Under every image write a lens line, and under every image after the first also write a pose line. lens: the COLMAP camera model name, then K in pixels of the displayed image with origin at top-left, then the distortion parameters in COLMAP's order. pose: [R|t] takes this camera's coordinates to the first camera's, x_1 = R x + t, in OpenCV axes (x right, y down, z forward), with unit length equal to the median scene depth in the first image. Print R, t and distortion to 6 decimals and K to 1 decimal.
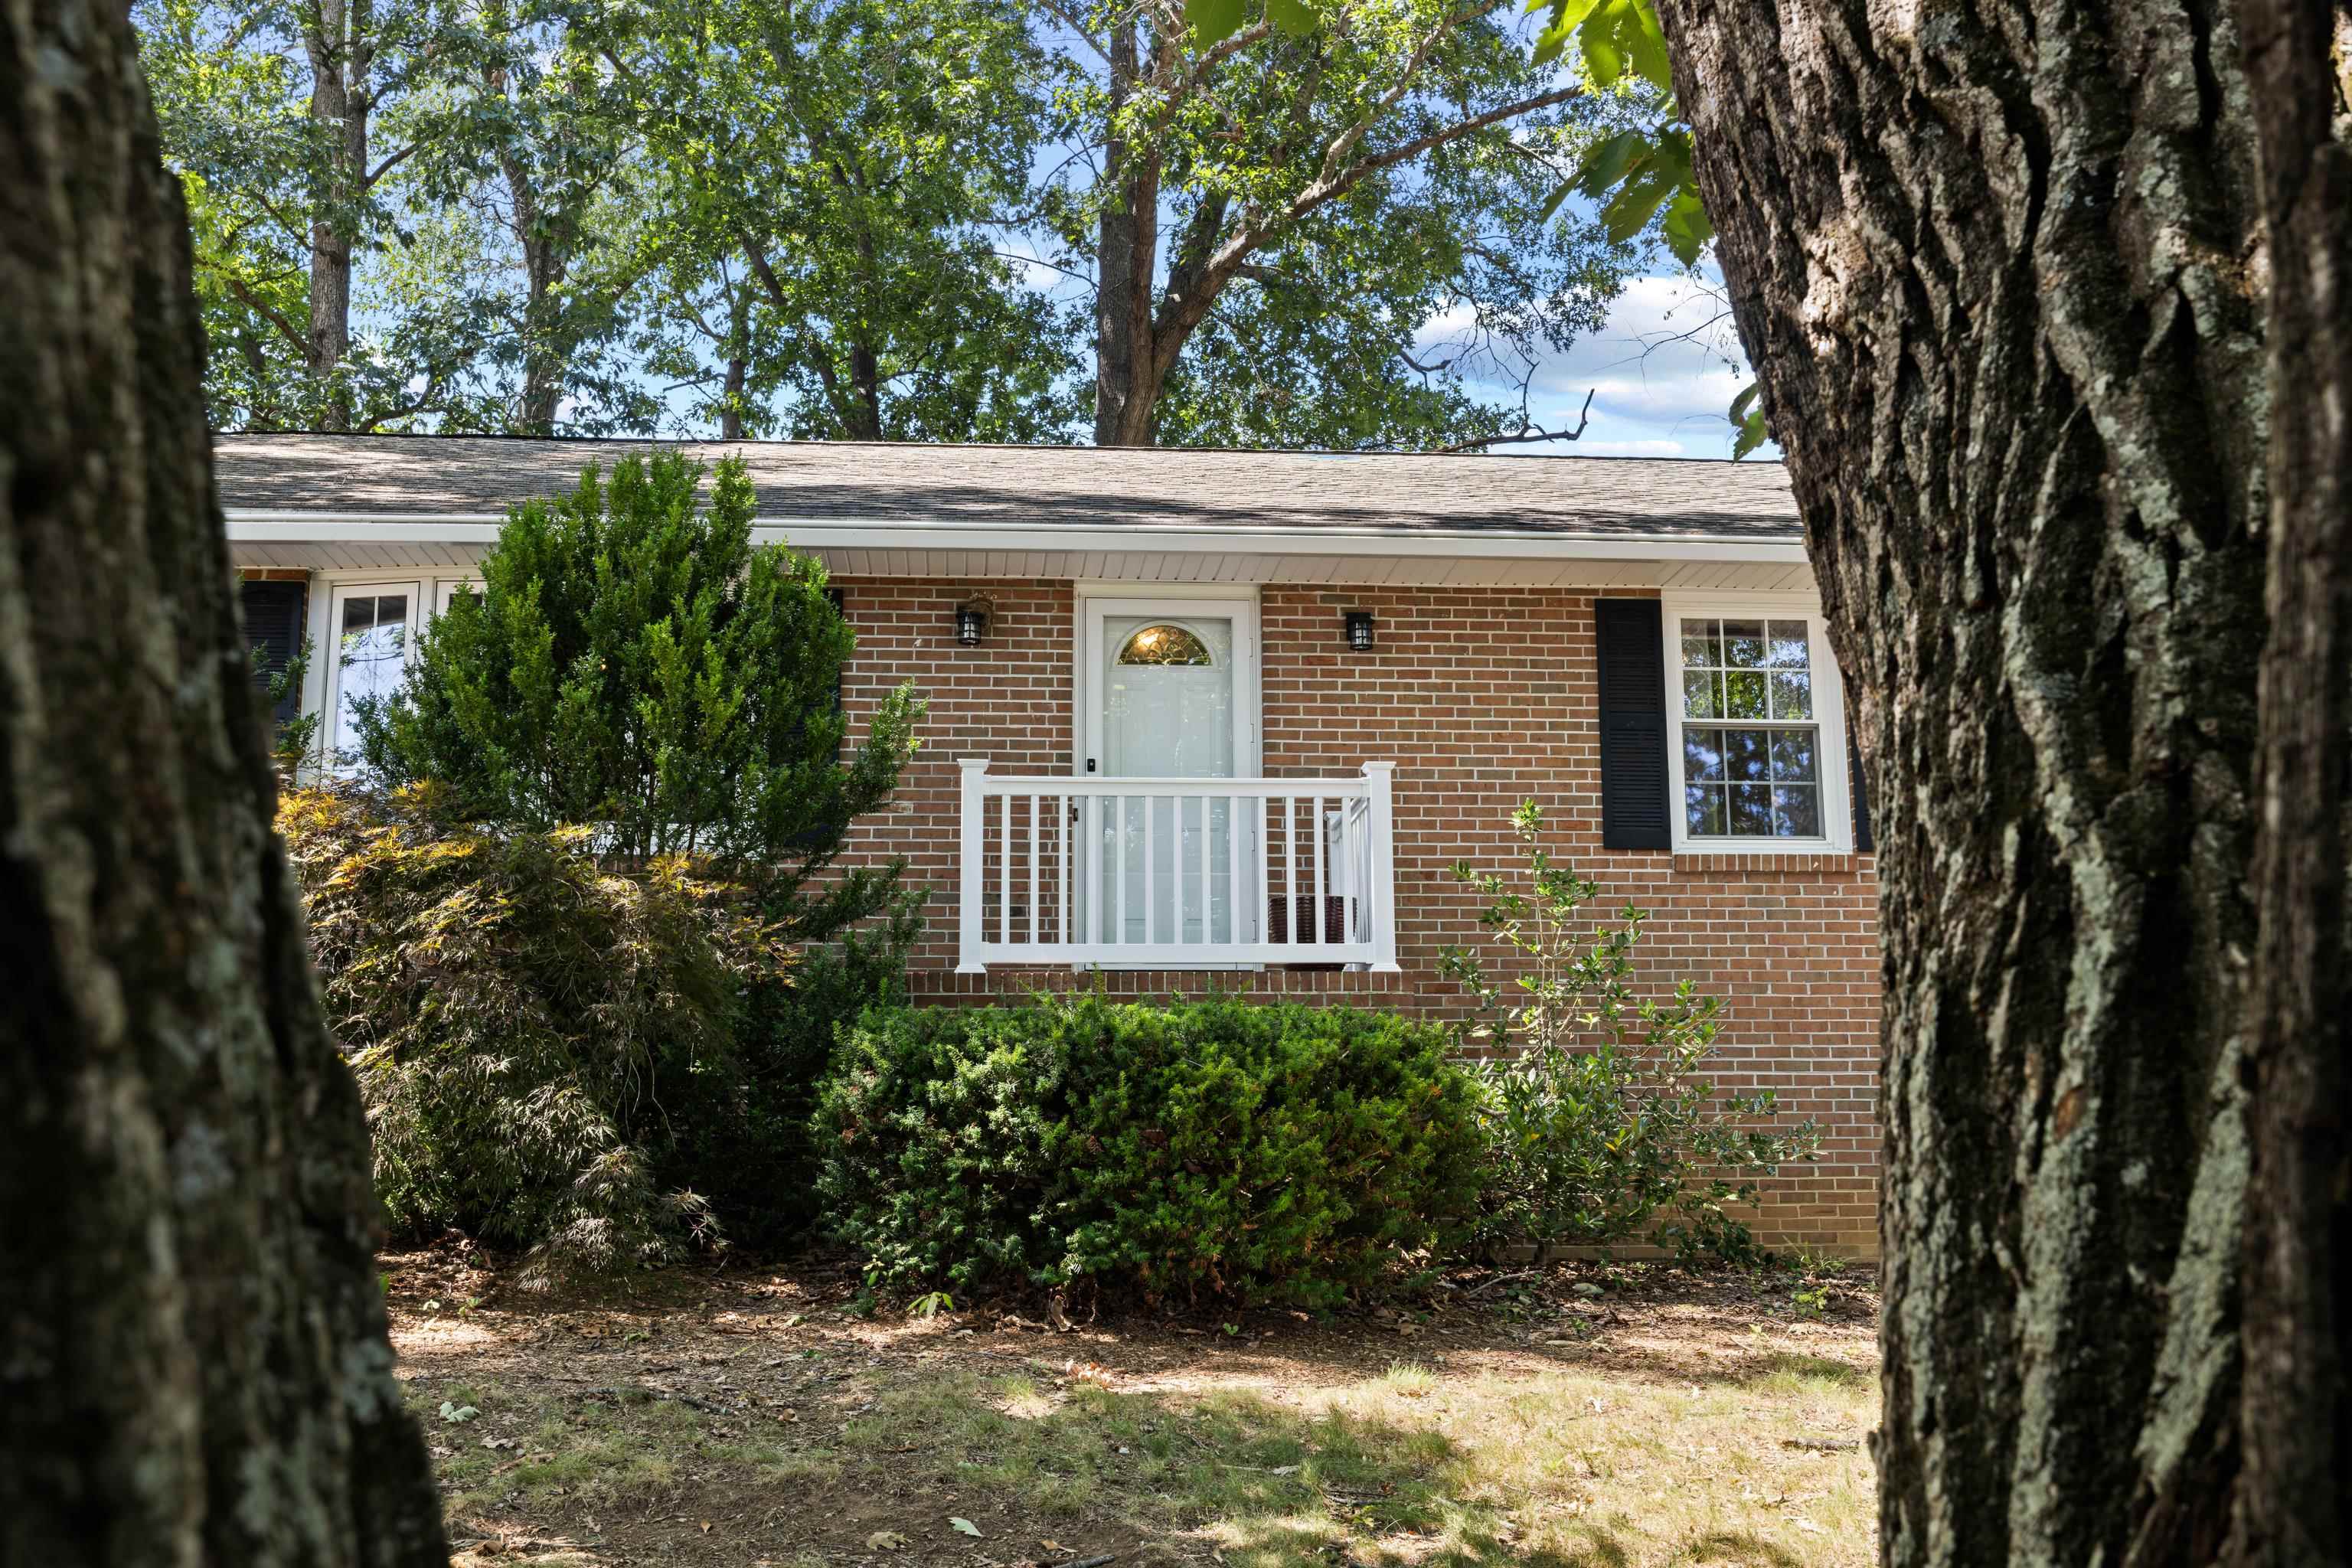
lens RADIAL K [[2292.1, 0, 1176.0], [0, 2292.1, 784.0], [0, 0, 1]] dist [0.000295, 0.004865]
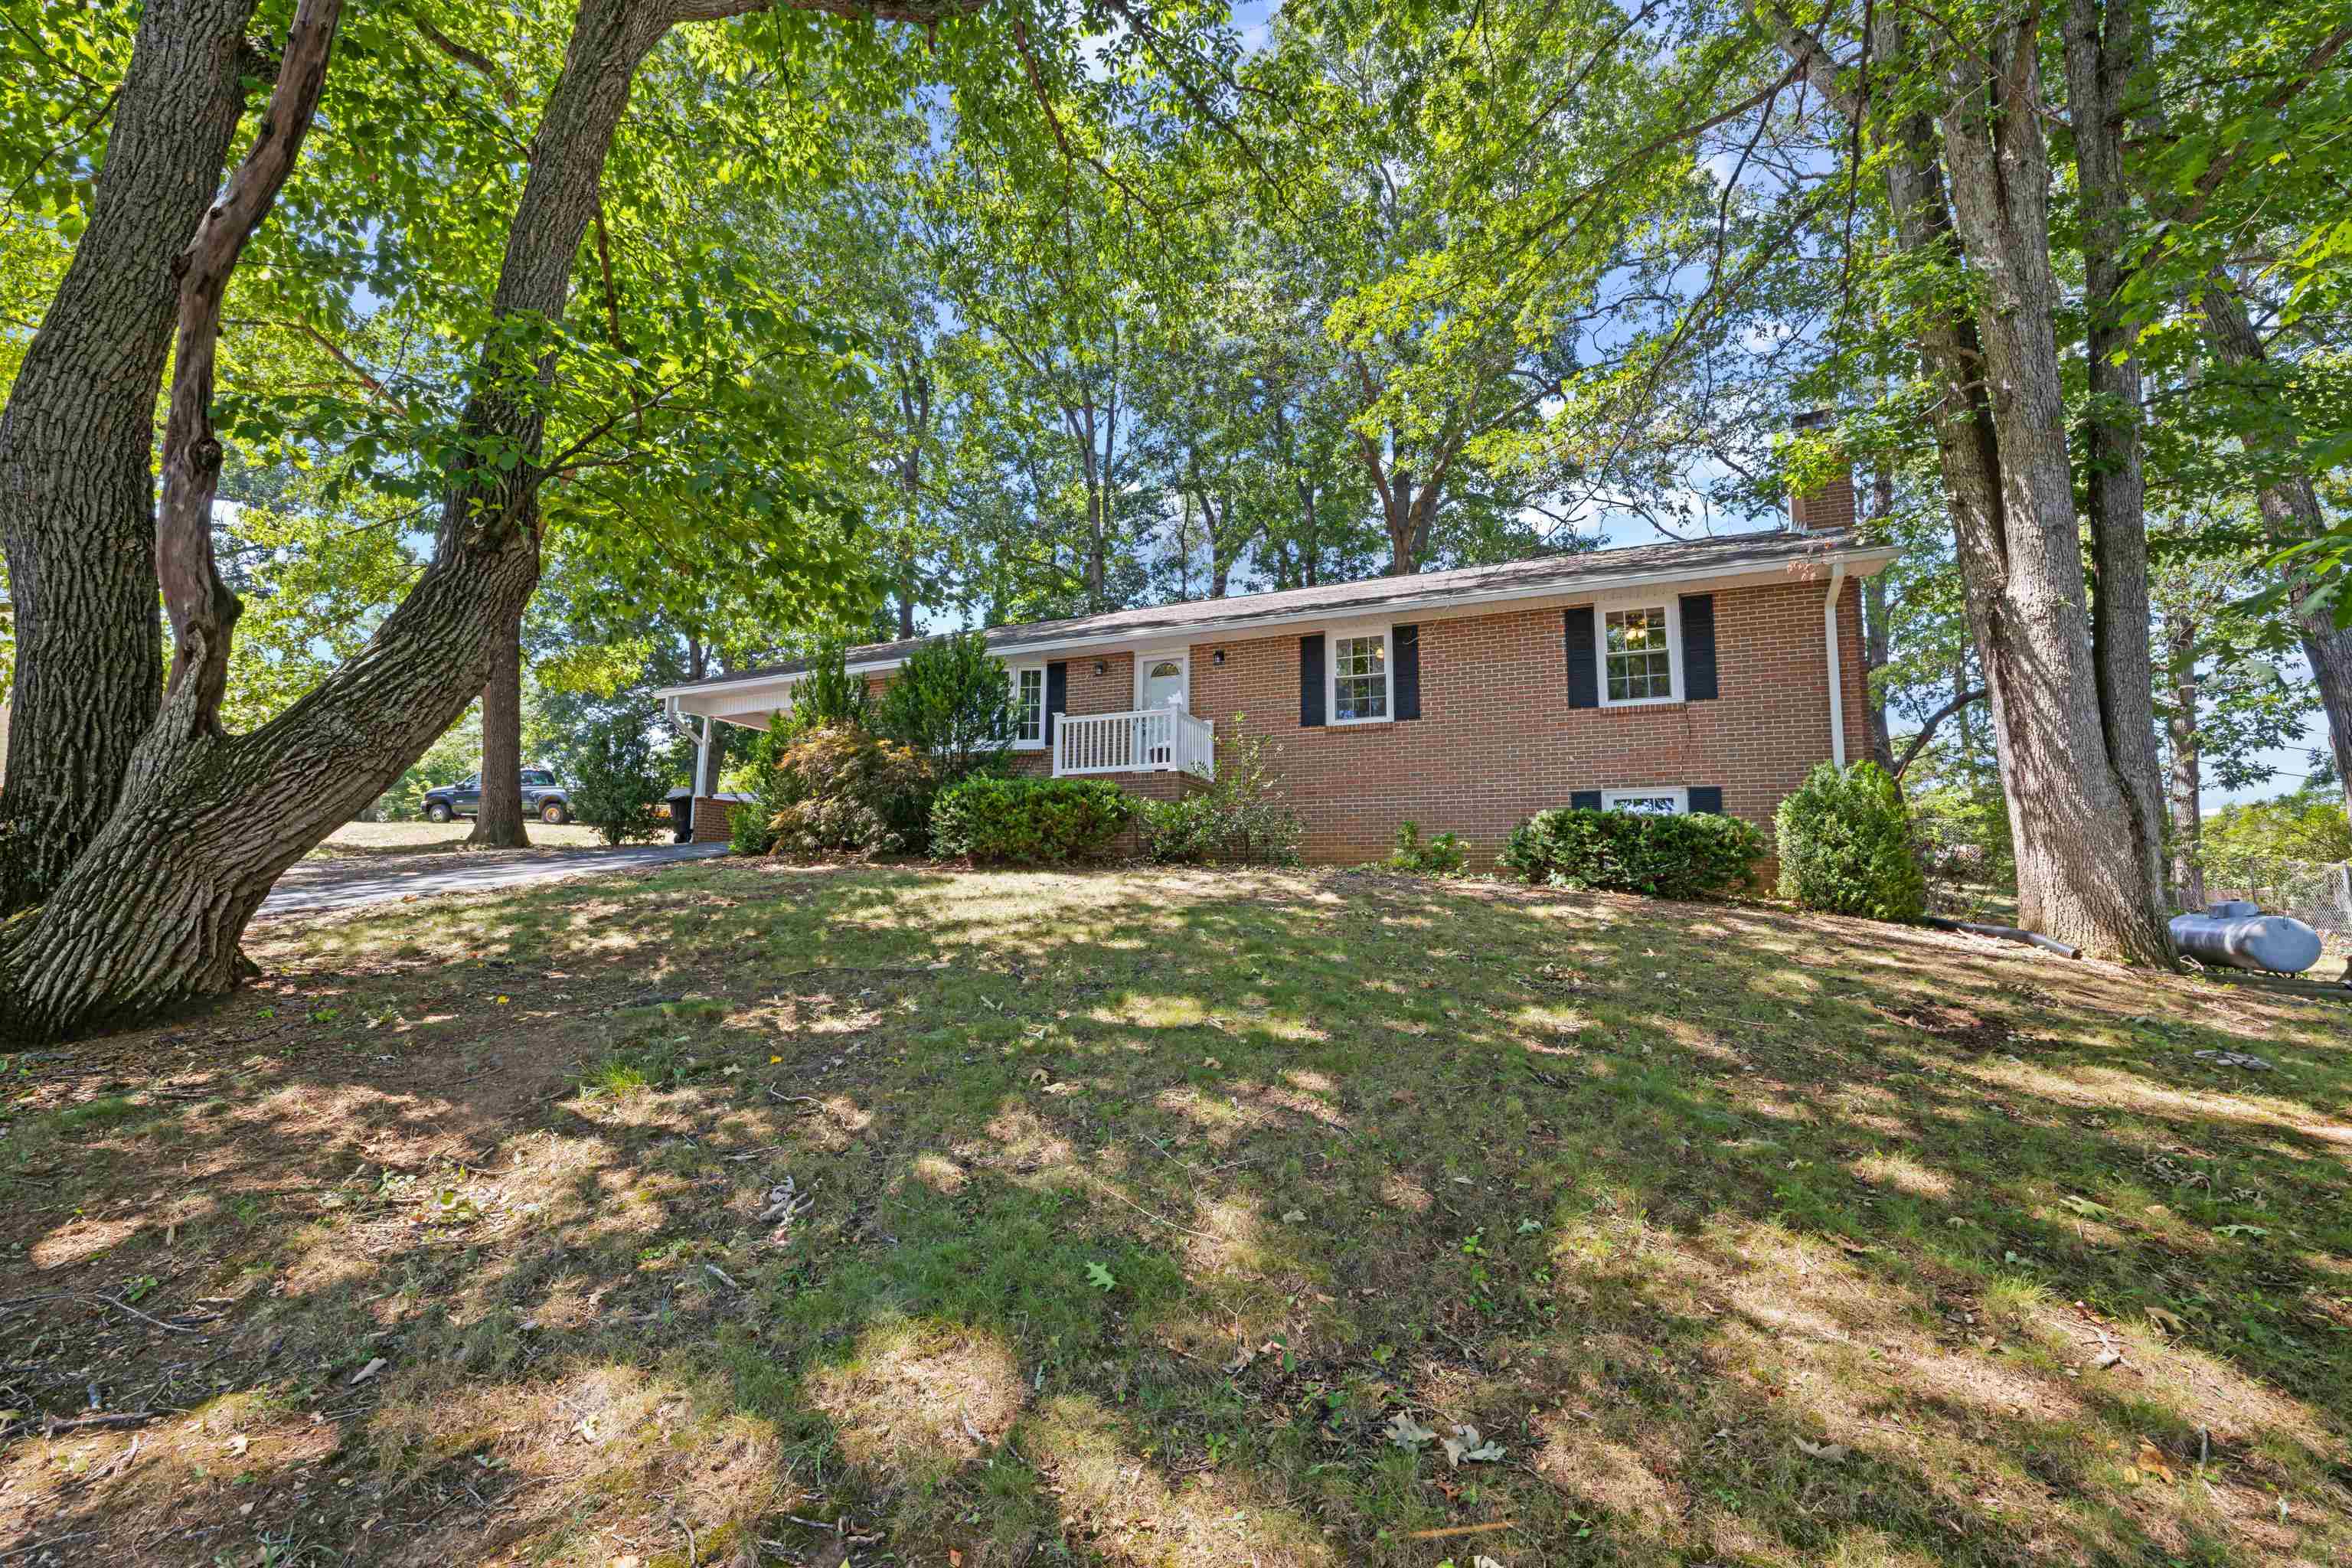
lens RADIAL K [[1000.7, 0, 1176.3], [0, 1000.7, 772.6], [0, 0, 1]] dist [-0.000381, -0.001181]
pose [[0.883270, -0.053128, -0.465846, 0.637929], [0.071483, 0.997203, 0.021809, 0.048436], [0.463384, -0.052563, 0.884597, -0.162700]]
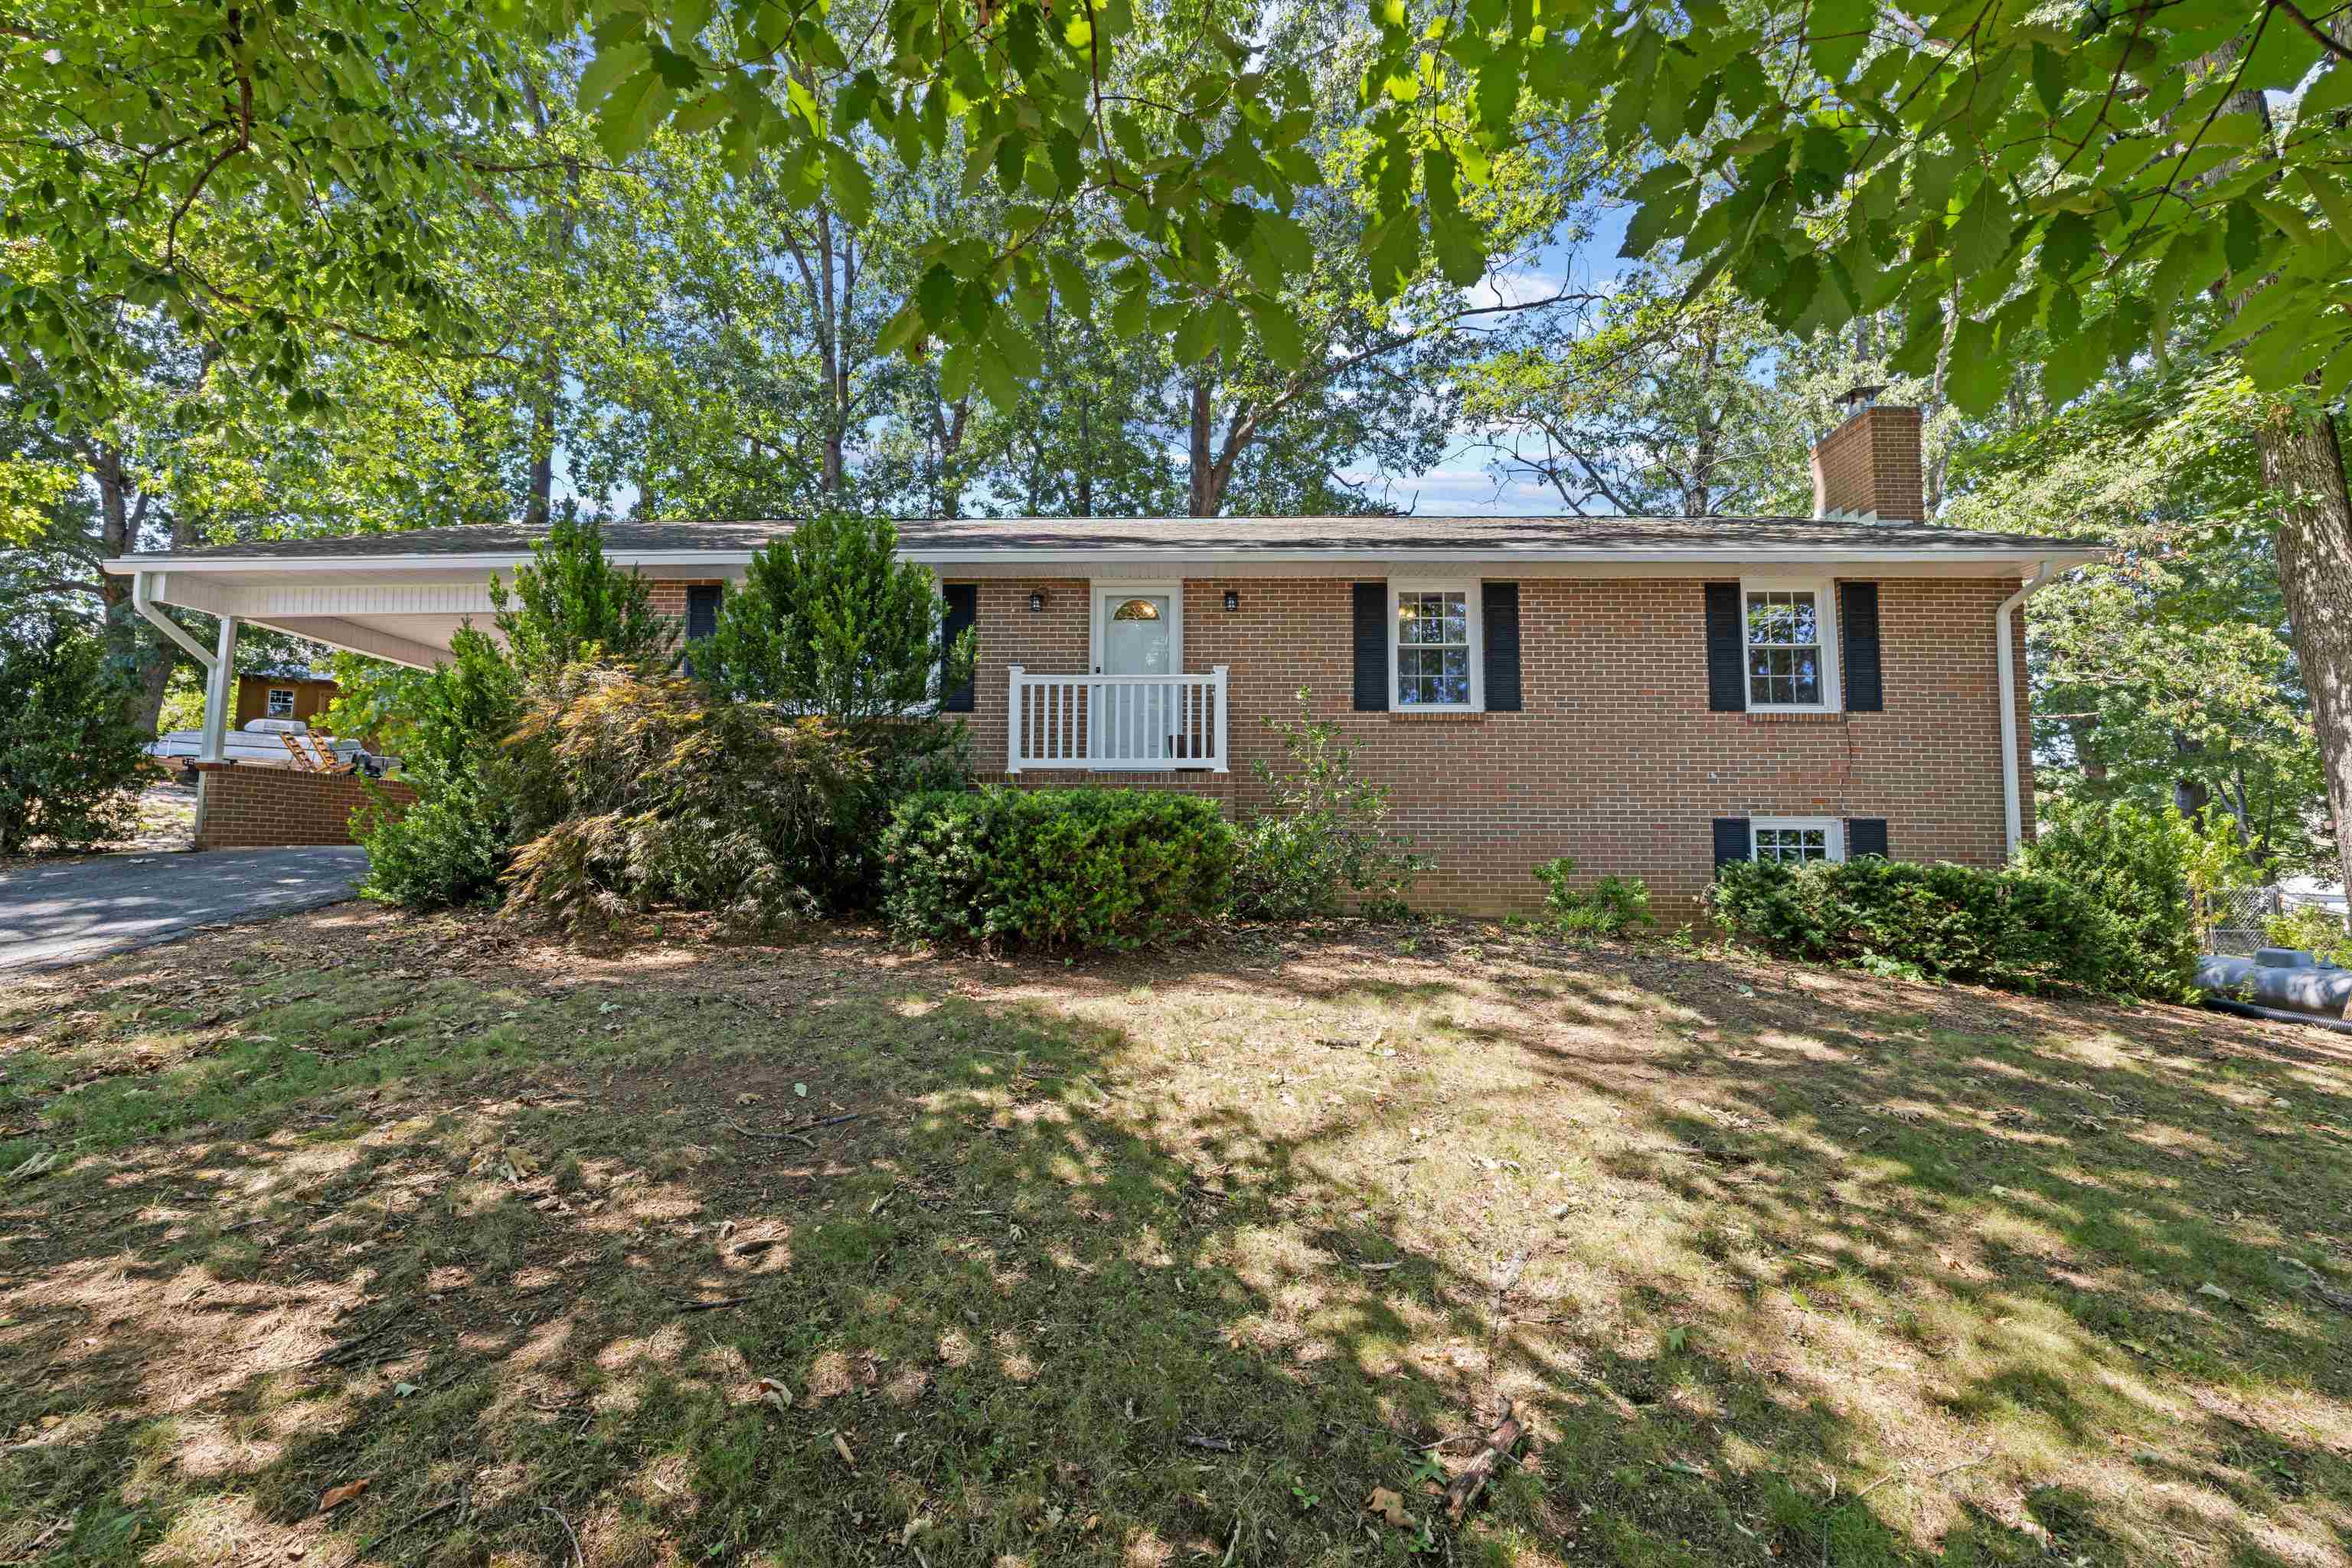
lens RADIAL K [[1000.7, 0, 1176.3], [0, 1000.7, 772.6], [0, 0, 1]] dist [-0.000381, -0.001181]
pose [[0.995207, 0.000124, -0.097791, 0.121704], [0.008473, 0.996129, 0.087496, 0.005464], [0.097423, -0.087905, 0.991353, 0.122879]]
